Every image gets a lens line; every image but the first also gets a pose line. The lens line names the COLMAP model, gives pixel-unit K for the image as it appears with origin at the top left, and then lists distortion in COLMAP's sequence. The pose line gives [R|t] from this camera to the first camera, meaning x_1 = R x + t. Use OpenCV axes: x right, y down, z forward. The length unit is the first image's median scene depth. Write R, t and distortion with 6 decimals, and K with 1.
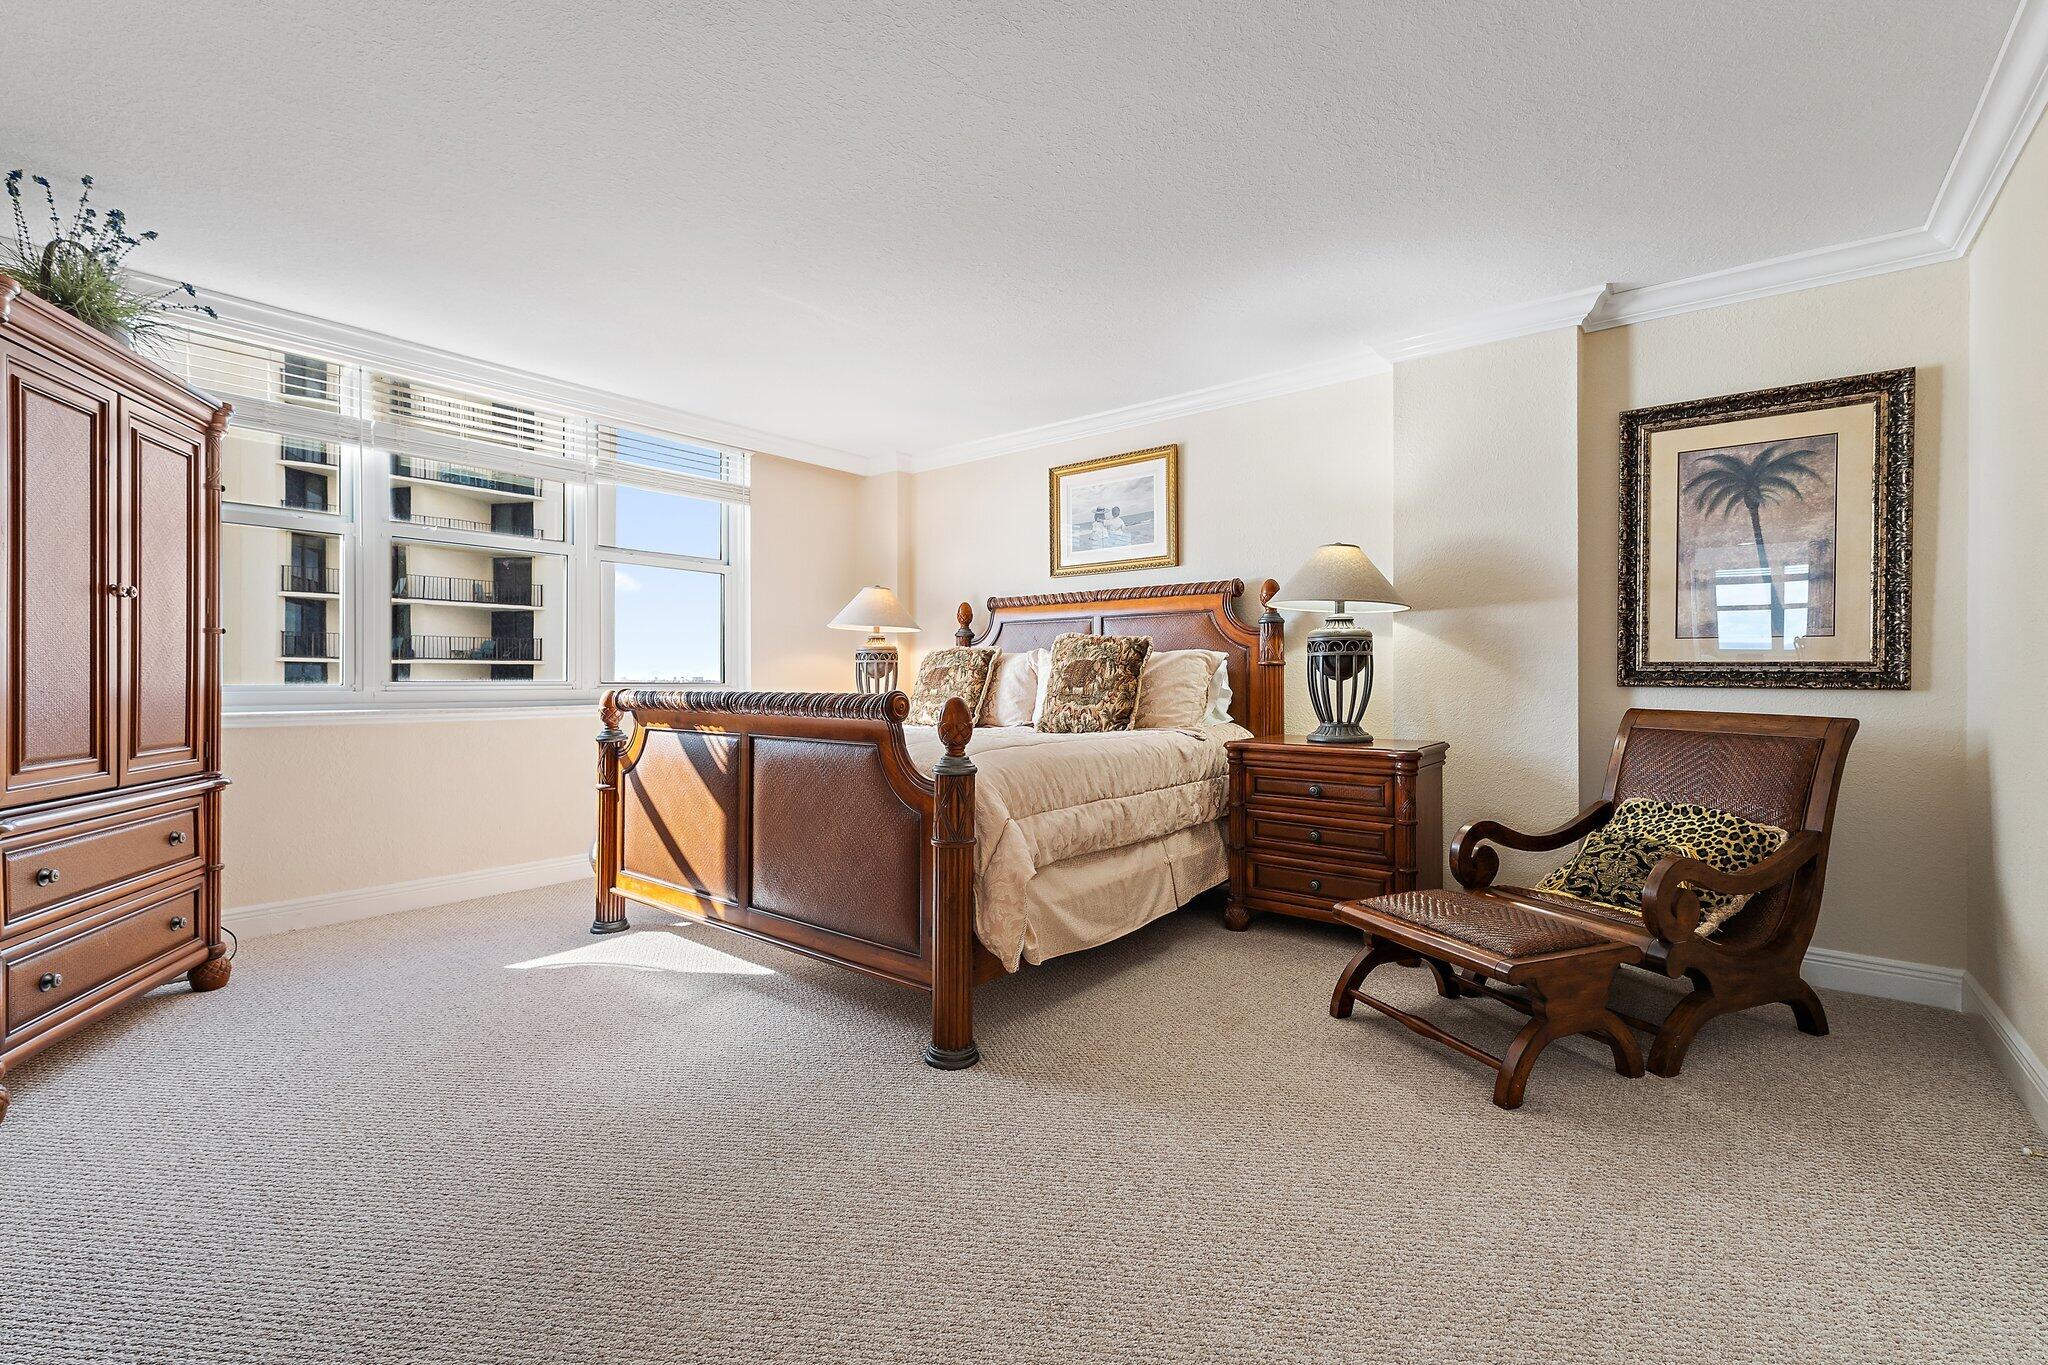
lens RADIAL K [[859.4, 0, 1027.1], [0, 859.4, 678.8], [0, 0, 1]] dist [0.000385, 0.000109]
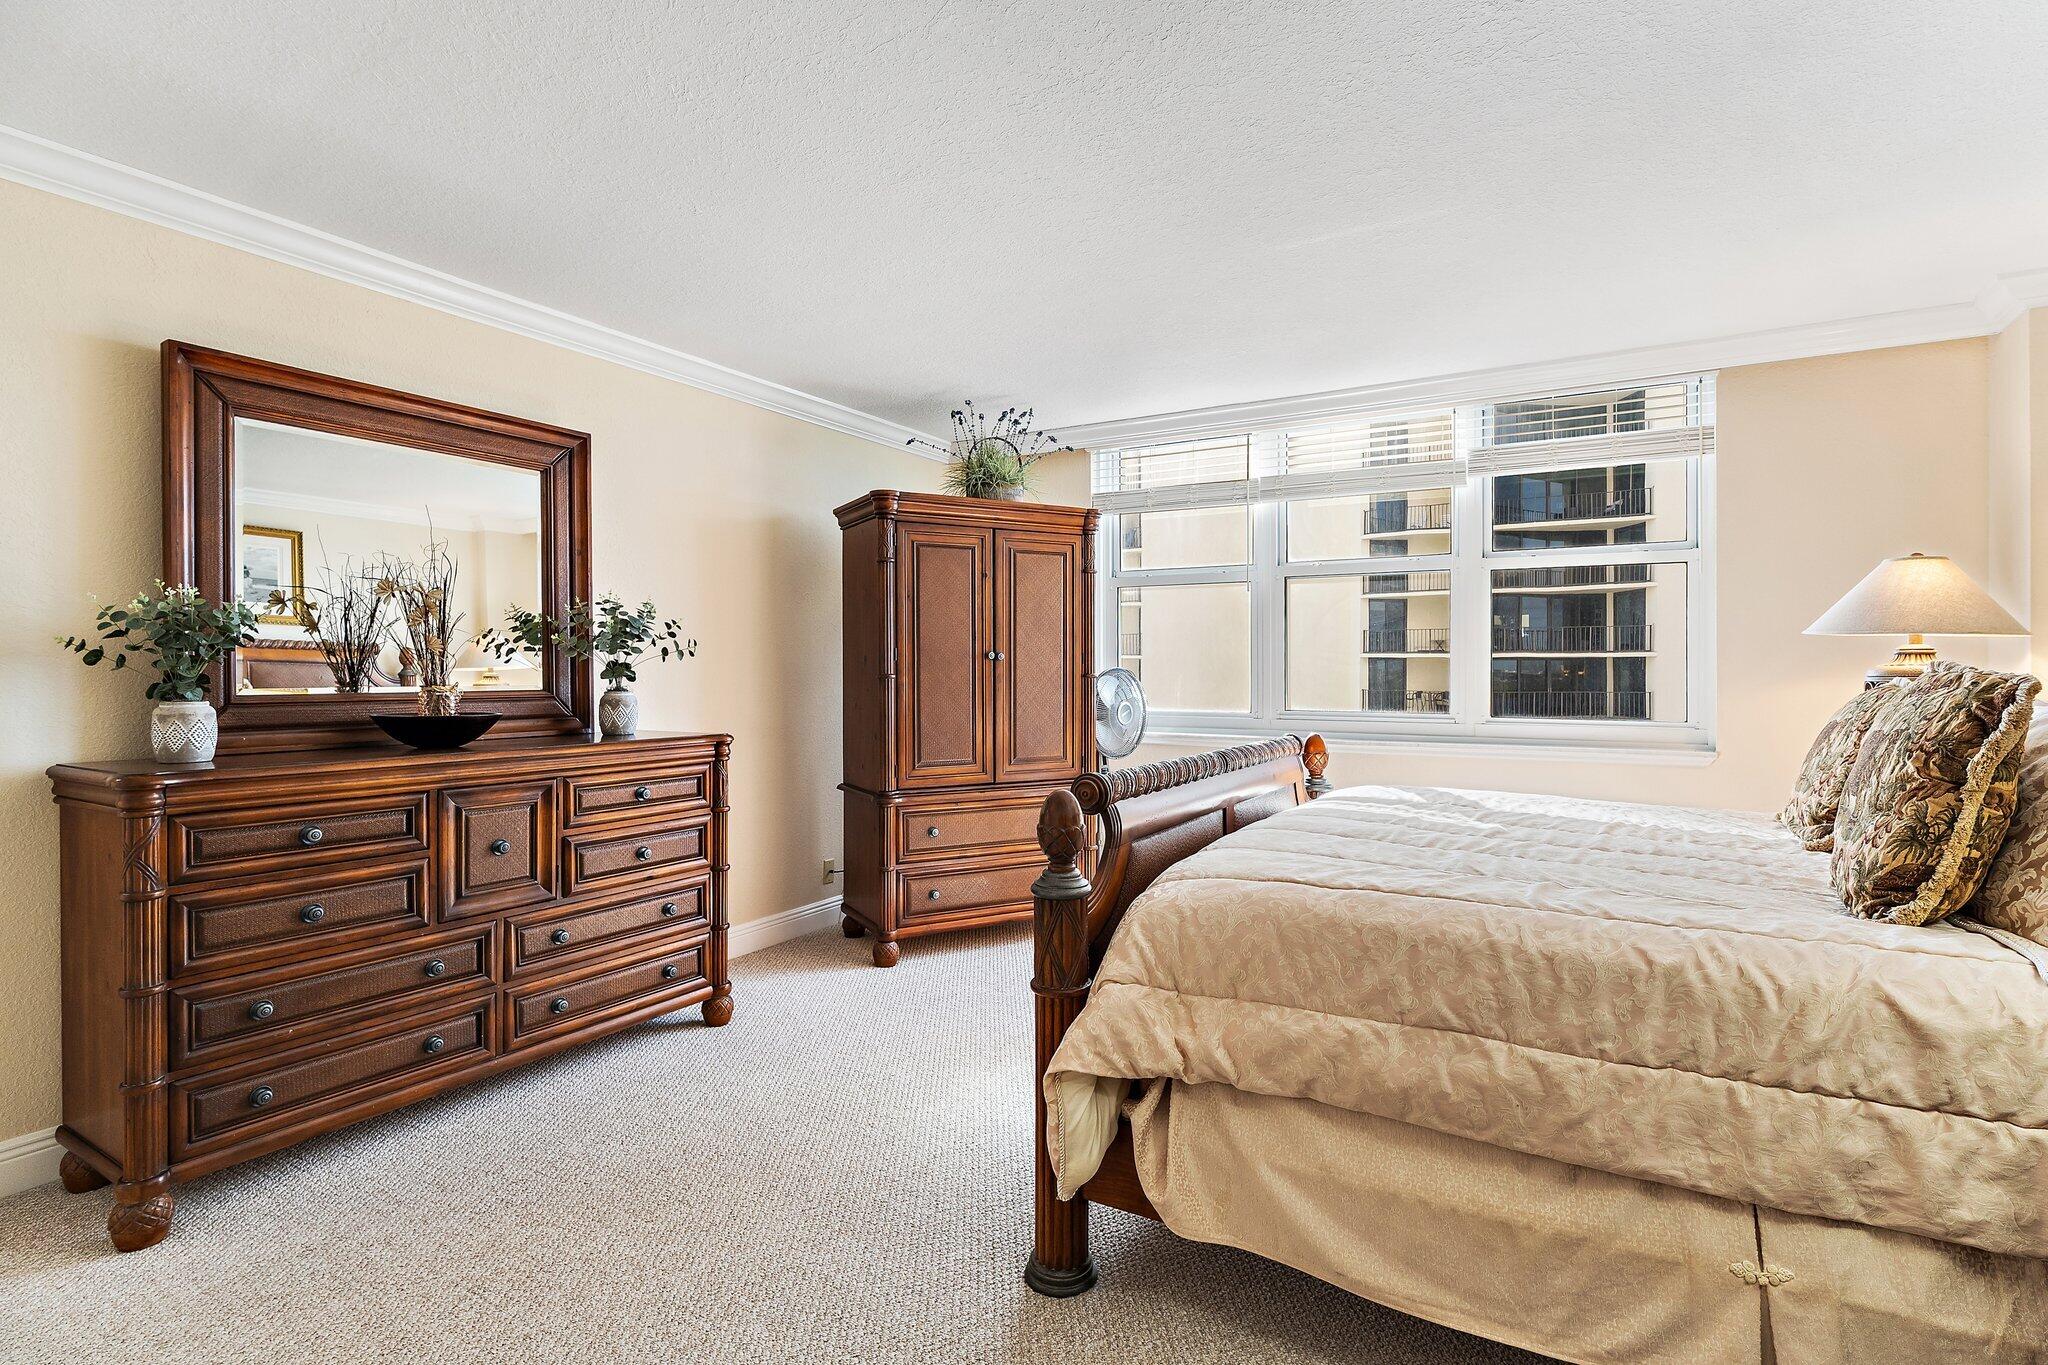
lens RADIAL K [[972.8, 0, 1026.0], [0, 972.8, 681.8], [0, 0, 1]] dist [-0.003428, -0.000422]
pose [[0.172065, 0.009900, -0.985036, 0.508681], [-0.002384, 0.999951, 0.009633, -0.054918], [0.985083, 0.000690, 0.172080, 0.574786]]
